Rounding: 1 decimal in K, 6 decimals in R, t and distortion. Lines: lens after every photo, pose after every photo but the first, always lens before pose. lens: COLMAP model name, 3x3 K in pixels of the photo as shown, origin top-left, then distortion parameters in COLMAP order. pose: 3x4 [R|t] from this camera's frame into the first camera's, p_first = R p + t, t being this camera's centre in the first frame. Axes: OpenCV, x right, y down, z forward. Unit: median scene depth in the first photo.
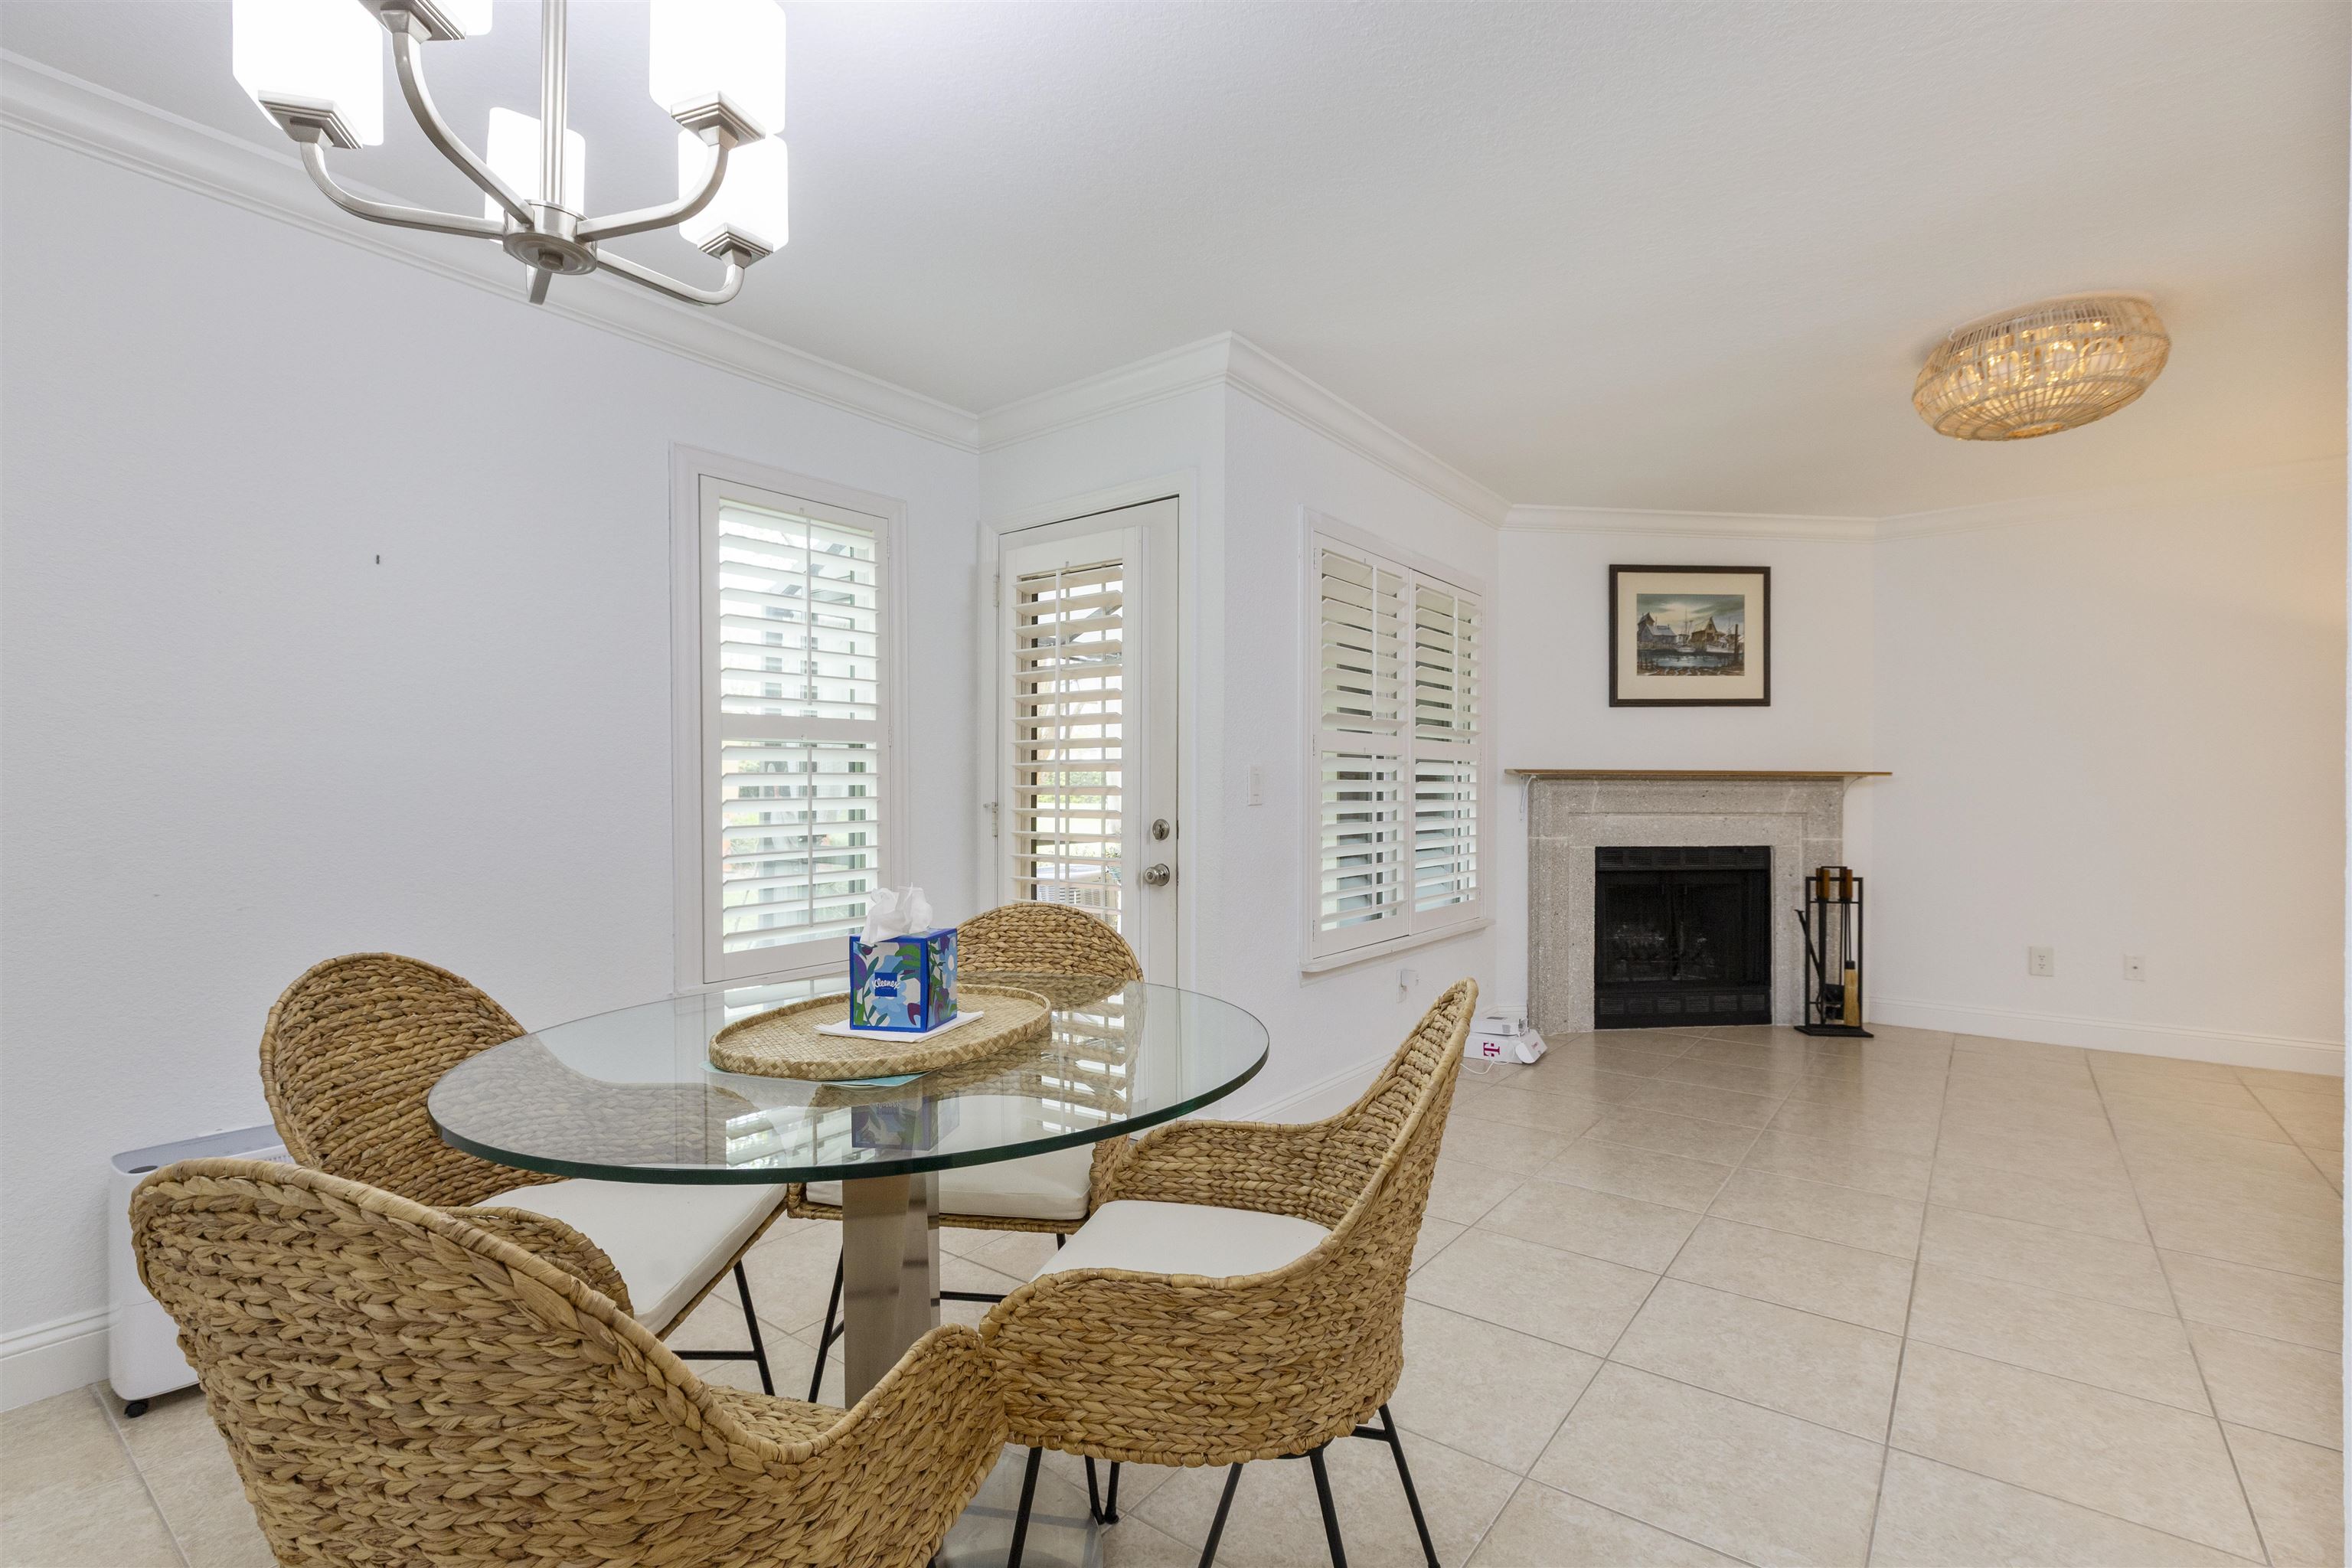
lens RADIAL K [[1045.0, 0, 1174.6], [0, 1045.0, 791.4], [0, 0, 1]] dist [-0.001726, -0.000117]
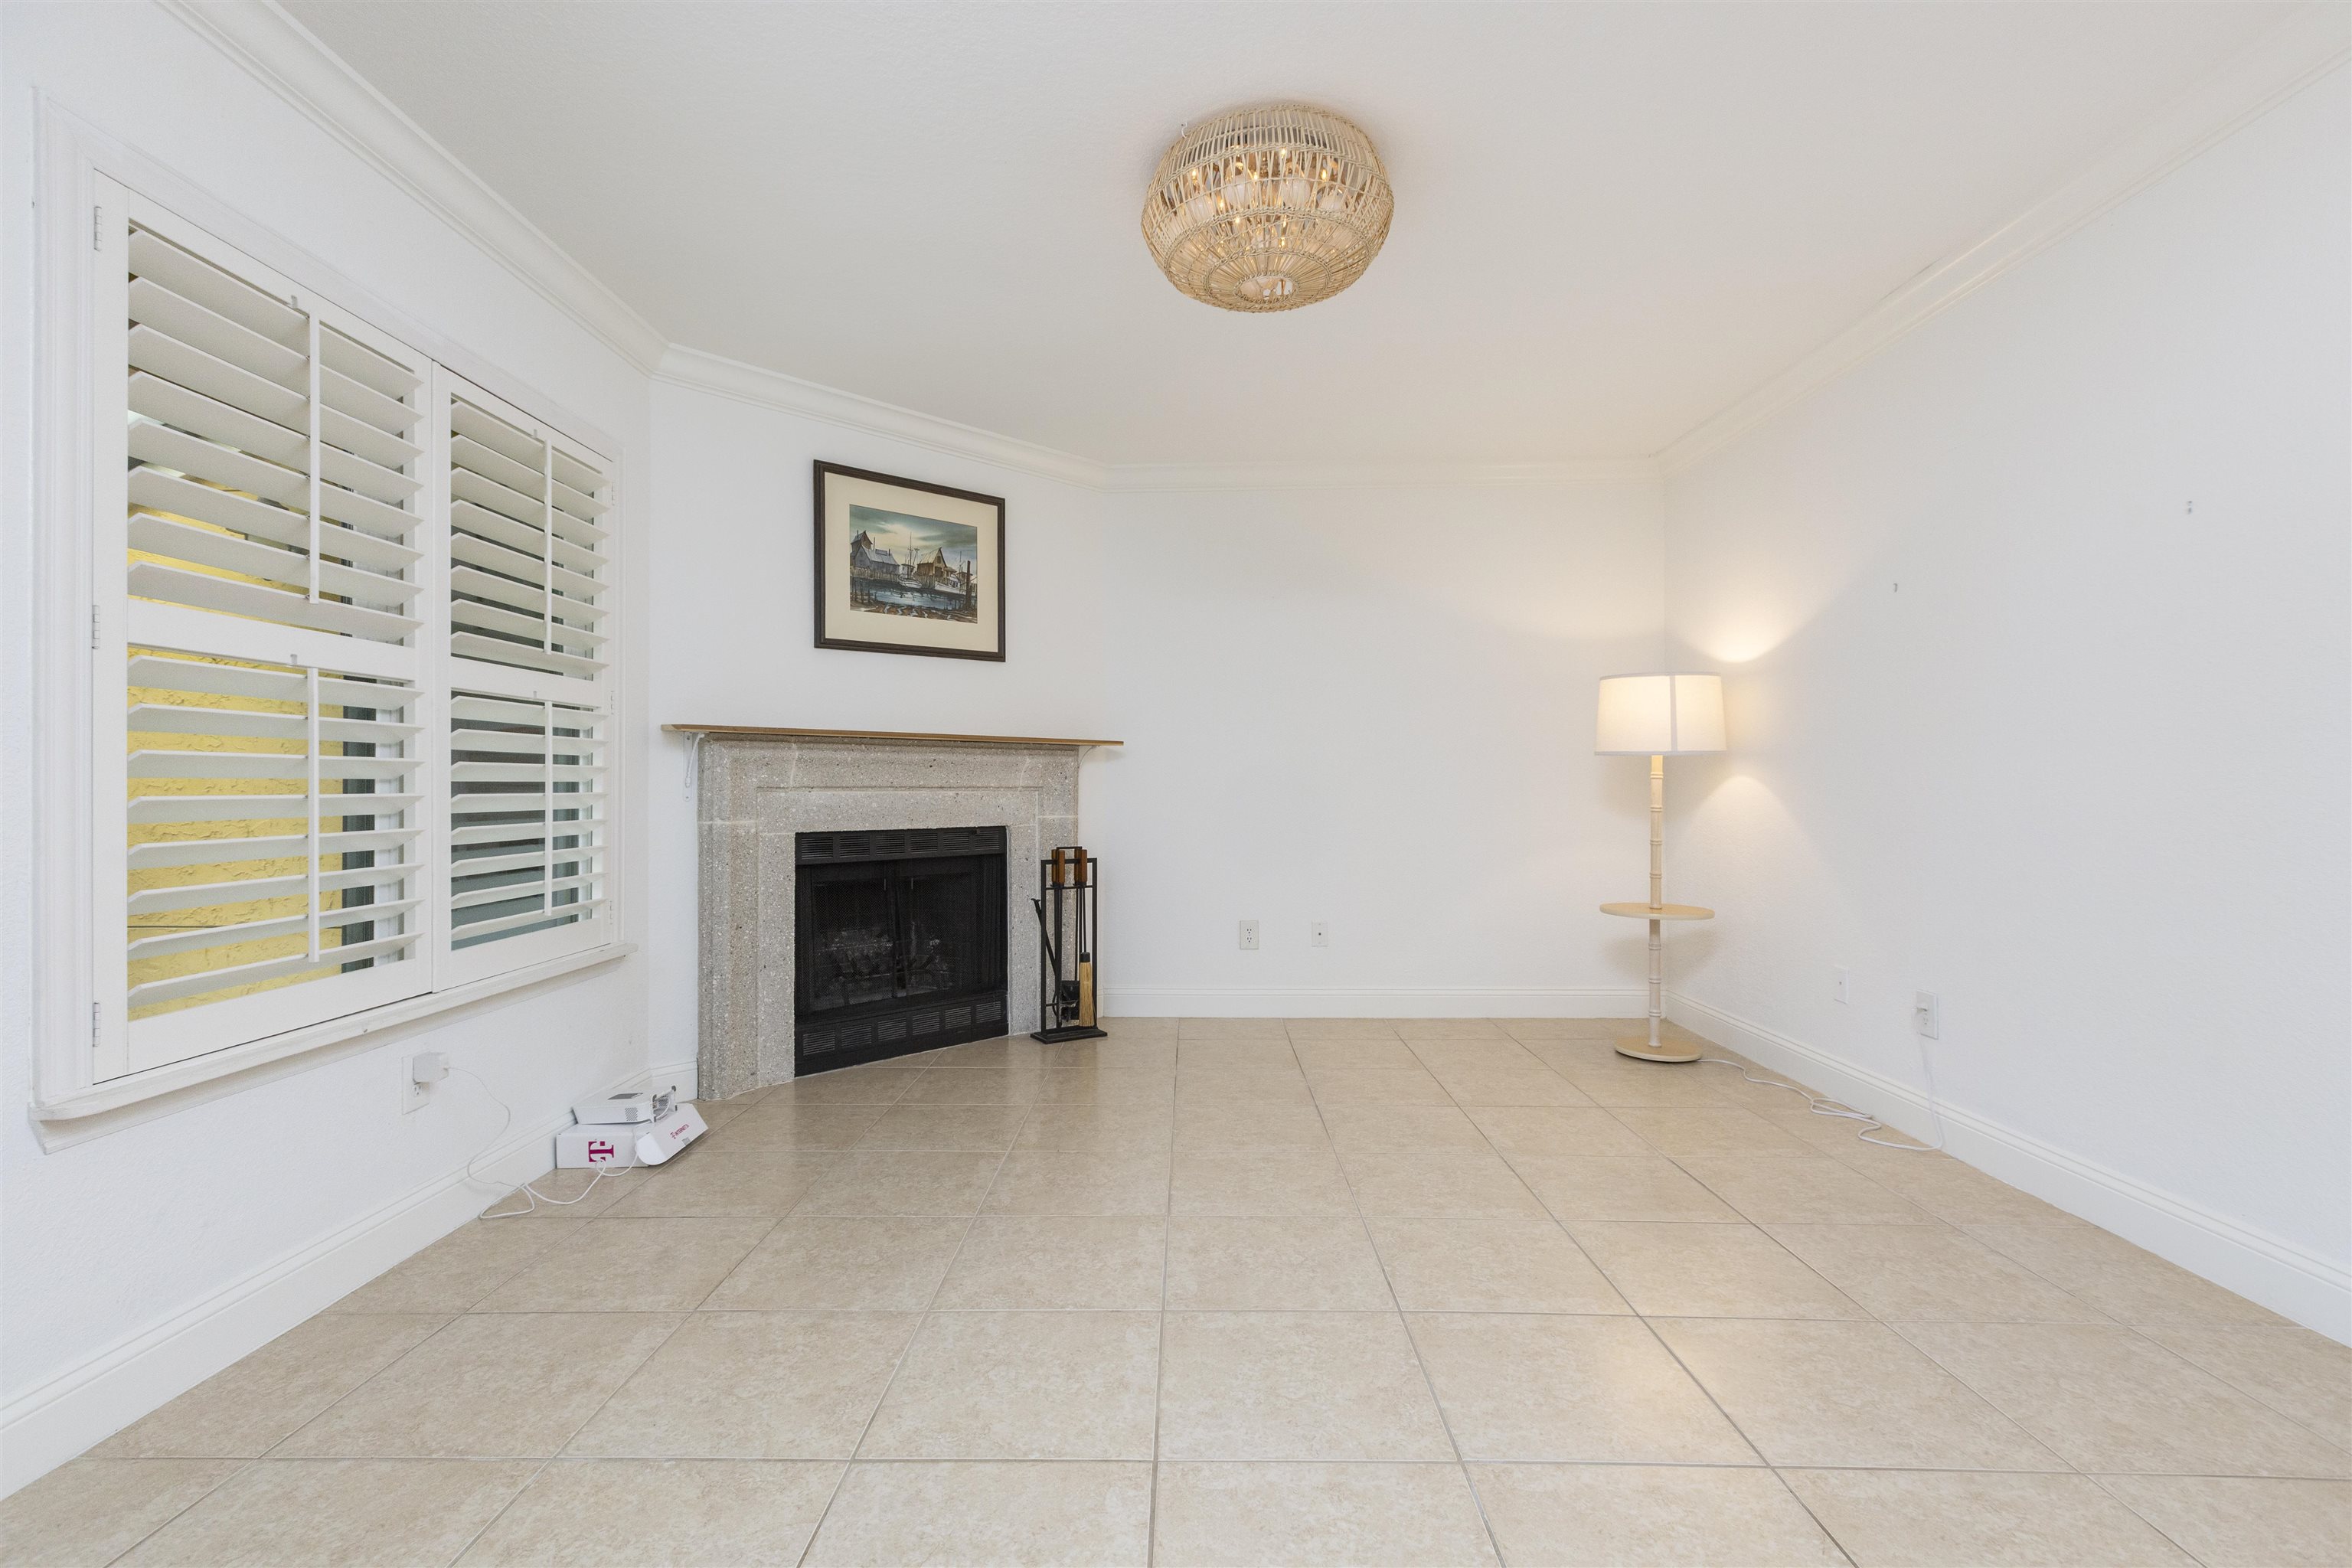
lens RADIAL K [[1045.0, 0, 1169.1], [0, 1045.0, 778.4], [0, 0, 1]] dist [-0.001726, -0.000117]
pose [[0.799964, 0.000898, 0.600047, 0.167699], [0.004241, 0.999965, -0.007151, 0.020526], [-0.600033, 0.008265, 0.799933, 0.240875]]
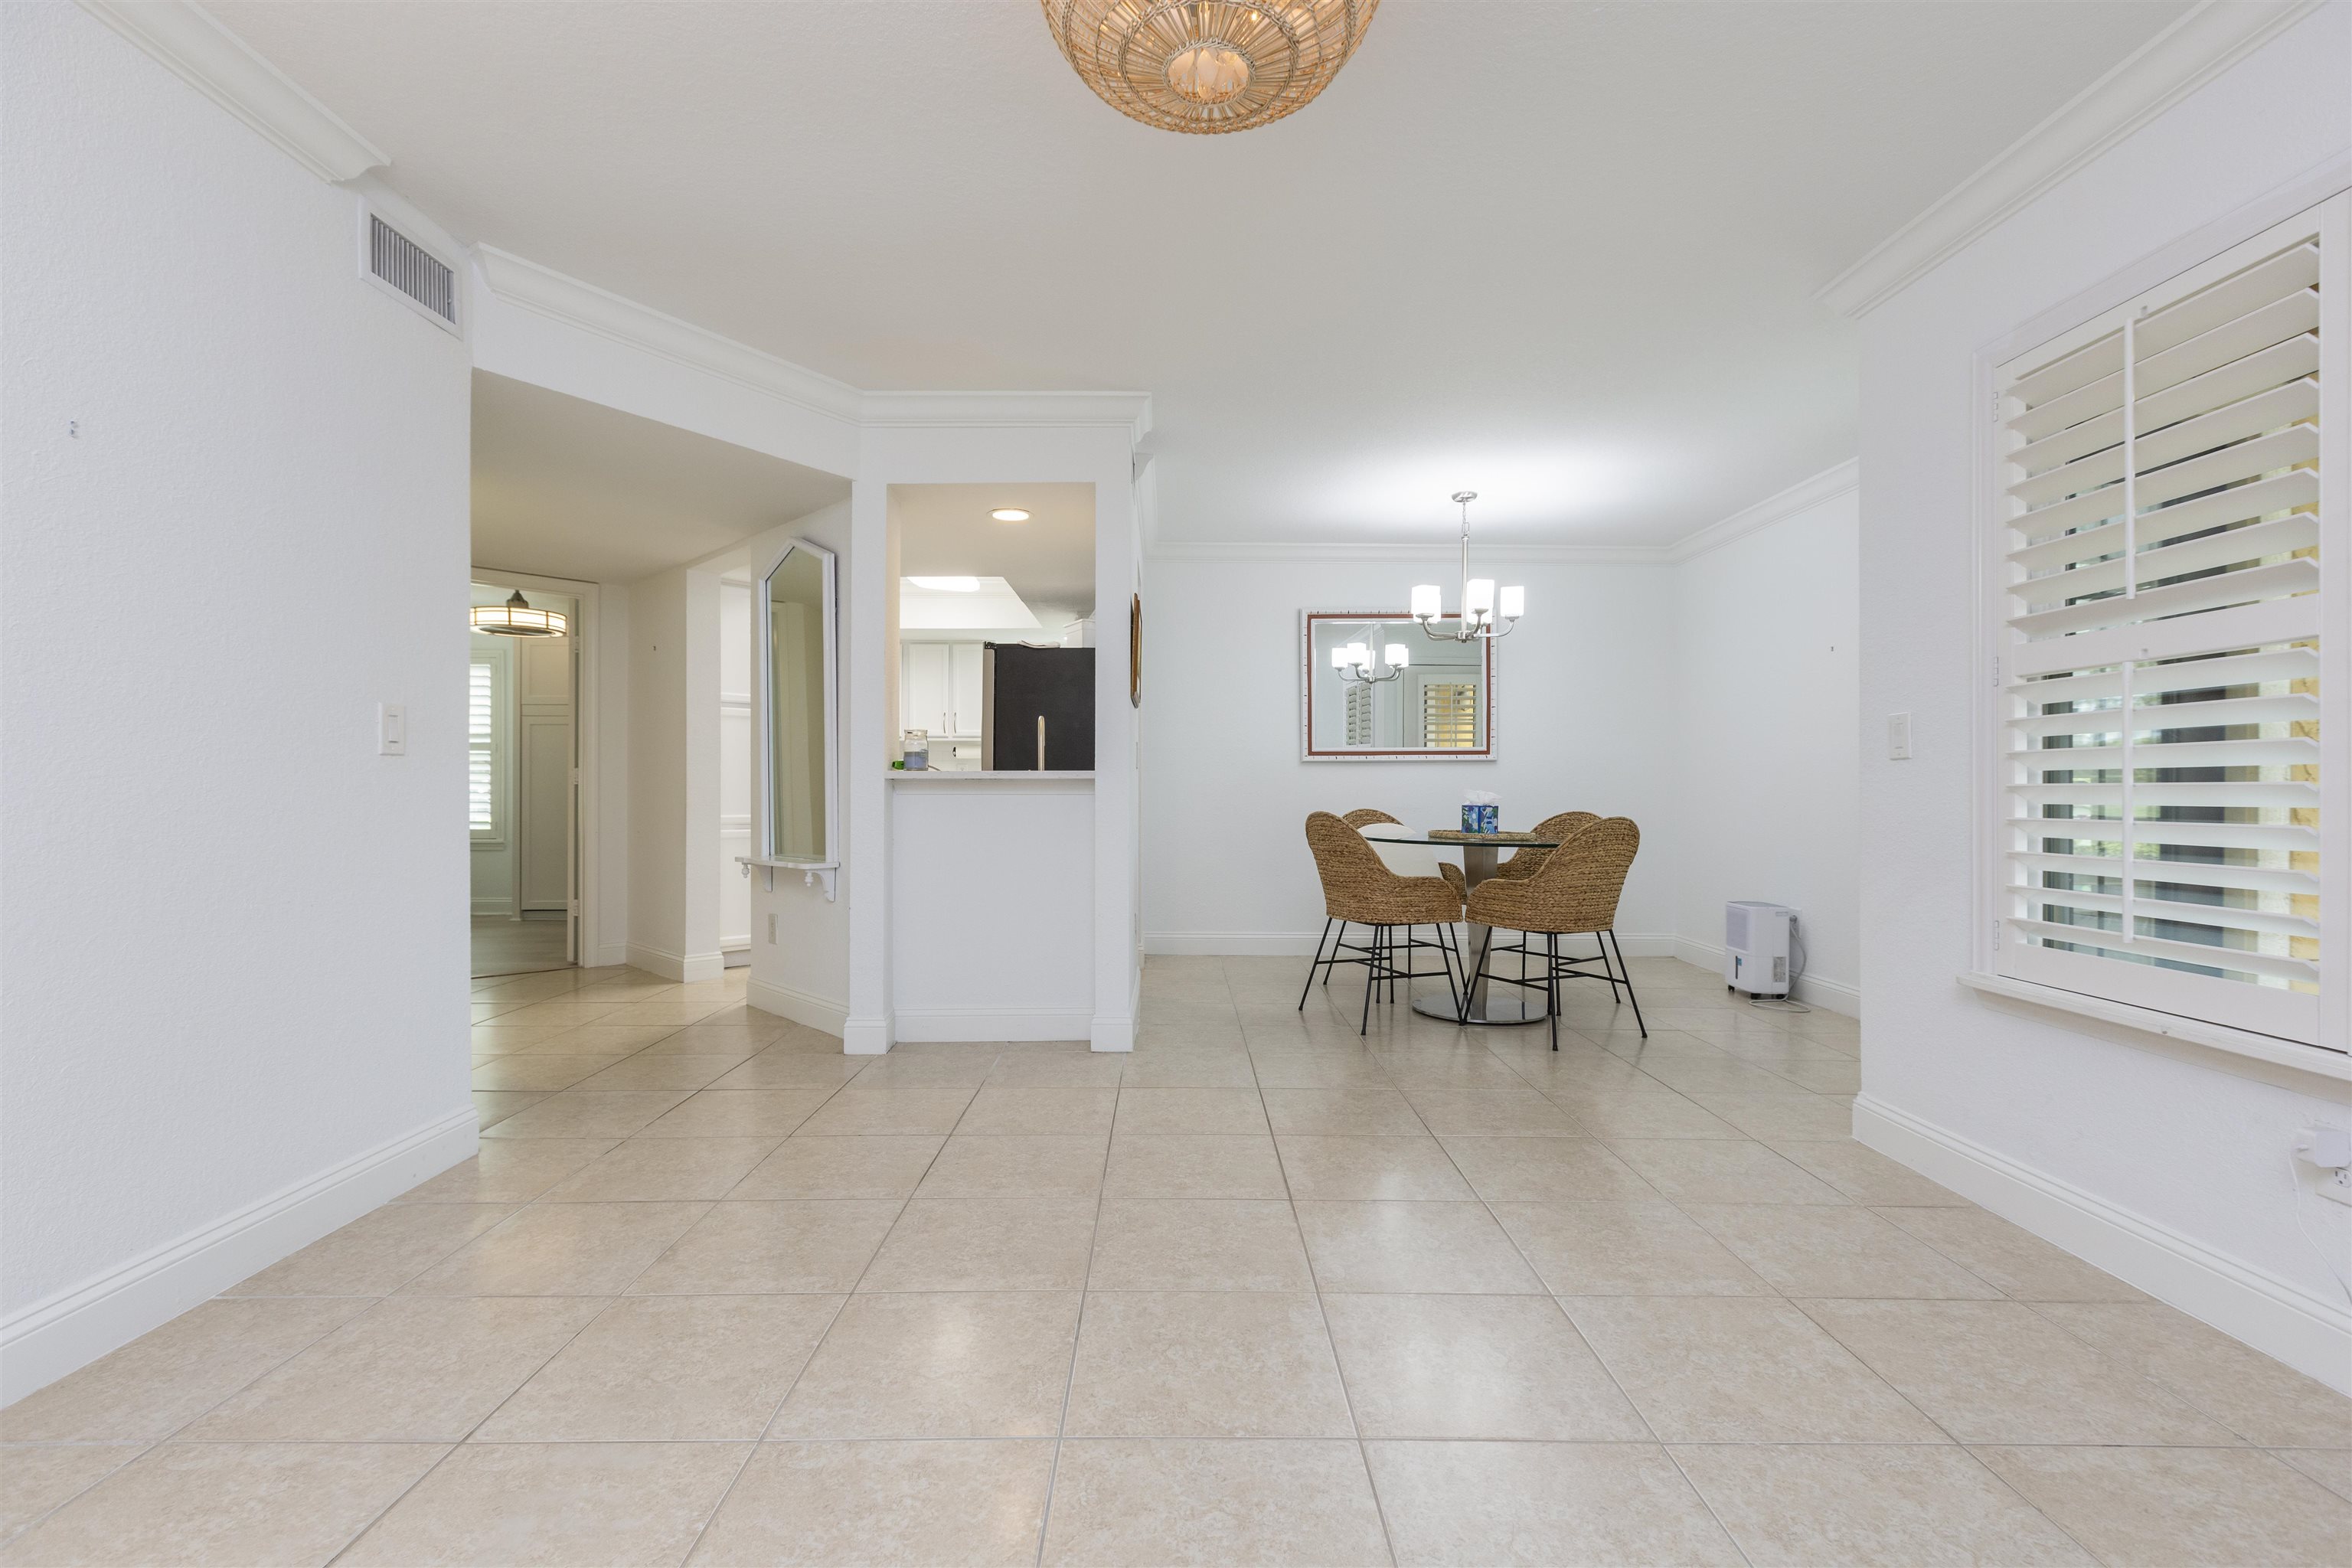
lens RADIAL K [[1045.0, 0, 1177.4], [0, 1045.0, 783.6], [0, 0, 1]] dist [-0.001726, -0.000117]
pose [[-0.784018, -0.006947, -0.620699, 0.706081], [-0.004314, 0.999974, -0.005742, 0.026664], [0.620723, -0.001824, -0.784028, 0.853166]]
